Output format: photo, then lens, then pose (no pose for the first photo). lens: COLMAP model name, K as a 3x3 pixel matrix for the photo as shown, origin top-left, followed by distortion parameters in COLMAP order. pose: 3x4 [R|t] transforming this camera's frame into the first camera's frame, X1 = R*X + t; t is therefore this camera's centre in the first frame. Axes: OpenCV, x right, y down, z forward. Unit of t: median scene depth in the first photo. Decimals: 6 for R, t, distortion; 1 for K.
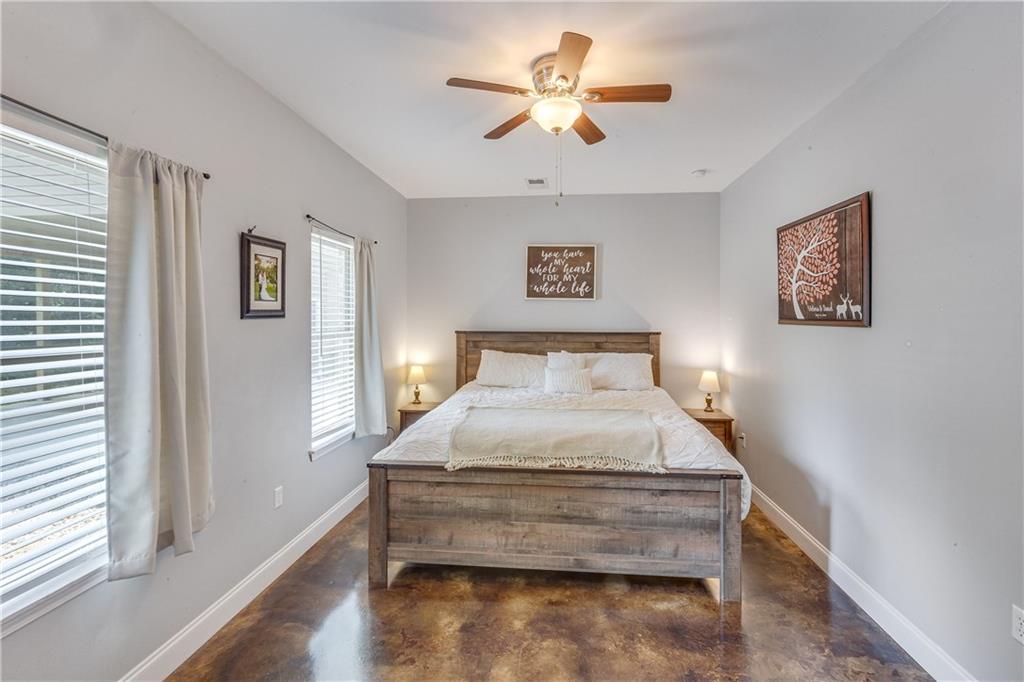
lens RADIAL K [[463.8, 0, 516.3], [0, 463.8, 324.0], [0, 0, 1]] dist [-0.001295, -0.000015]
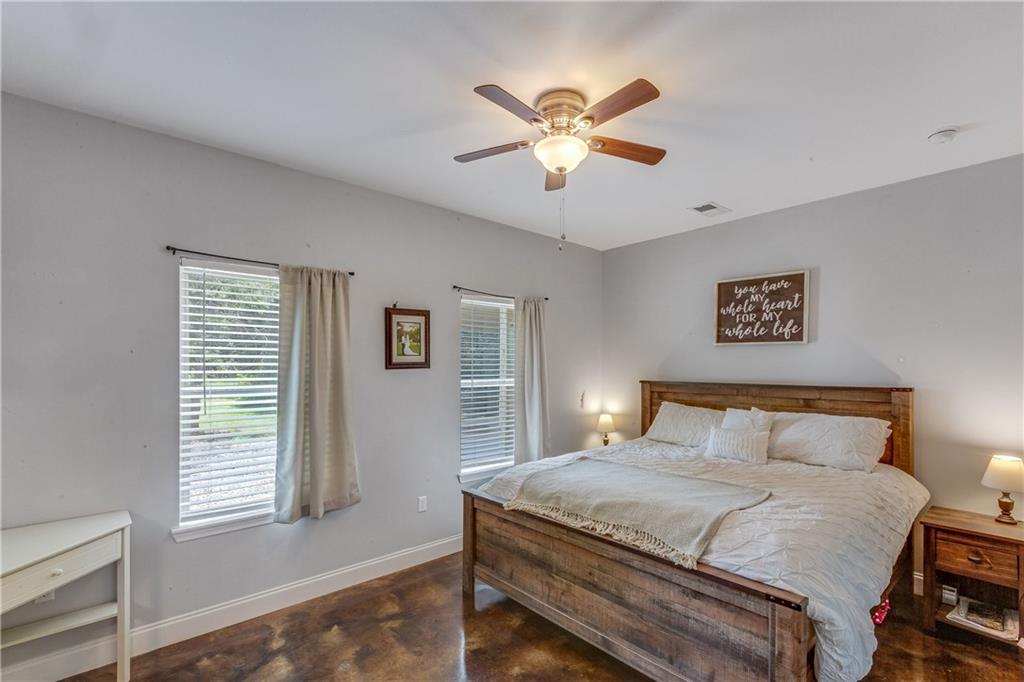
lens RADIAL K [[461.2, 0, 510.3], [0, 461.2, 368.8], [0, 0, 1]] dist [0.000237, 0.000008]
pose [[0.732076, 0.000982, -0.681222, 0.570709], [-0.005434, 0.999976, -0.004399, -0.006778], [0.681201, 0.006922, 0.732064, 0.208248]]
